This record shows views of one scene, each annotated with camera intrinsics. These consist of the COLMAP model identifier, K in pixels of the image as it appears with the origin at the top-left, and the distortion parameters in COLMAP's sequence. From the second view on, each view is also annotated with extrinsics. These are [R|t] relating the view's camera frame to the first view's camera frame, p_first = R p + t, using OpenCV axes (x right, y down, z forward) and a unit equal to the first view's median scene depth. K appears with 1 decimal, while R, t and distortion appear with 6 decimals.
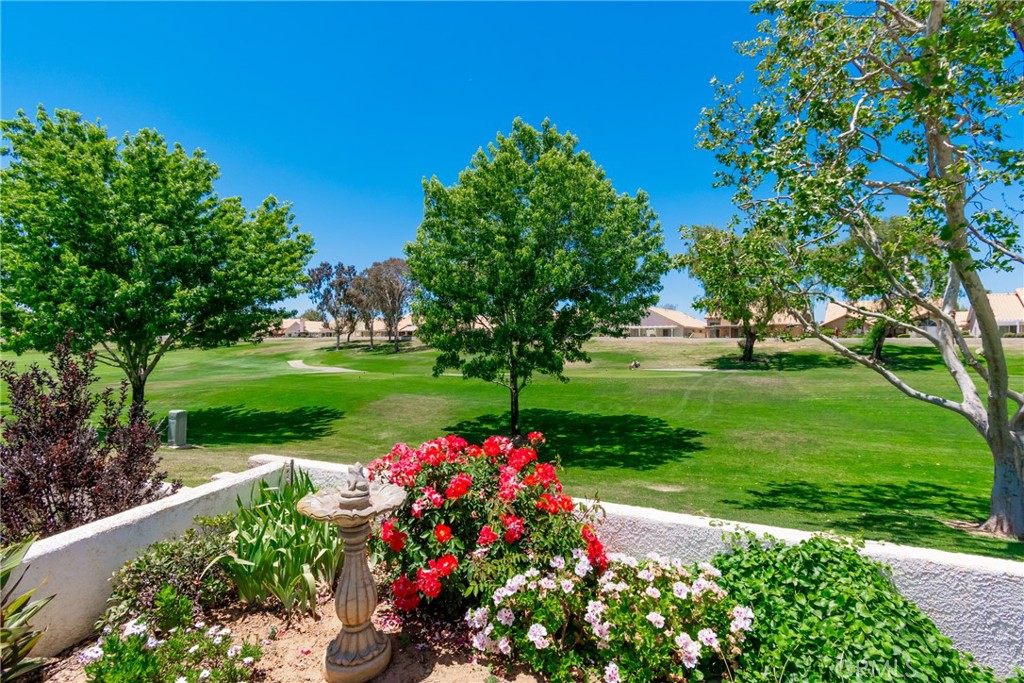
lens RADIAL K [[491.3, 0, 511.1], [0, 491.3, 351.0], [0, 0, 1]] dist [0.000412, -0.000090]
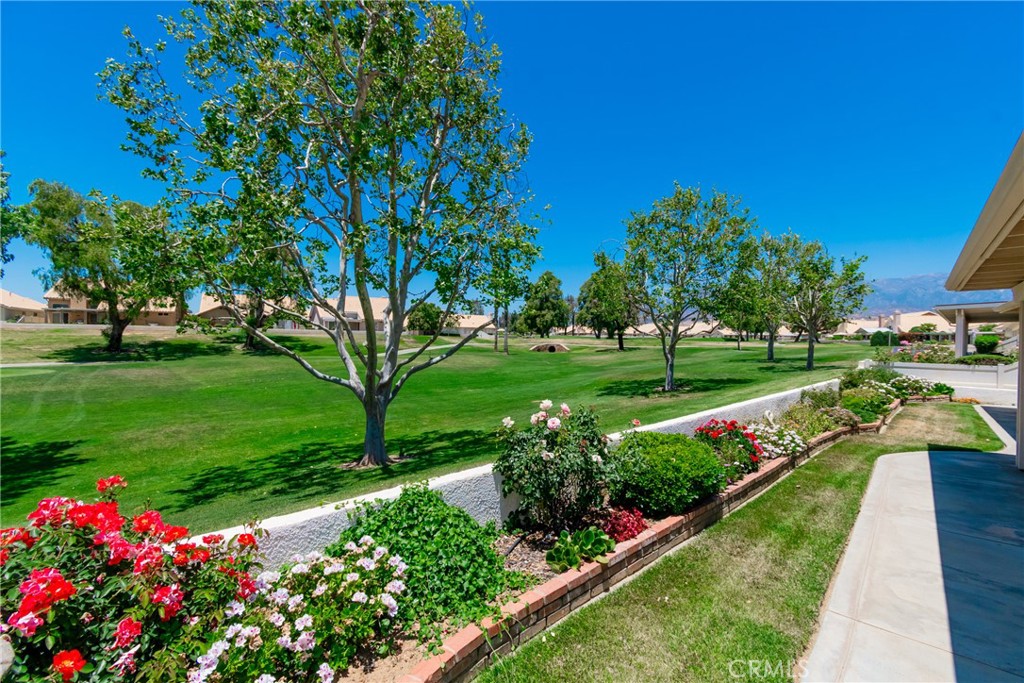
lens RADIAL K [[479.4, 0, 512.0], [0, 479.4, 341.5], [0, 0, 1]] dist [0.001063, 0.000034]
pose [[0.316168, -0.011949, 0.948628, -0.186711], [-0.004216, 0.999893, 0.014000, -0.020779], [-0.948694, -0.008425, 0.316083, 0.087919]]
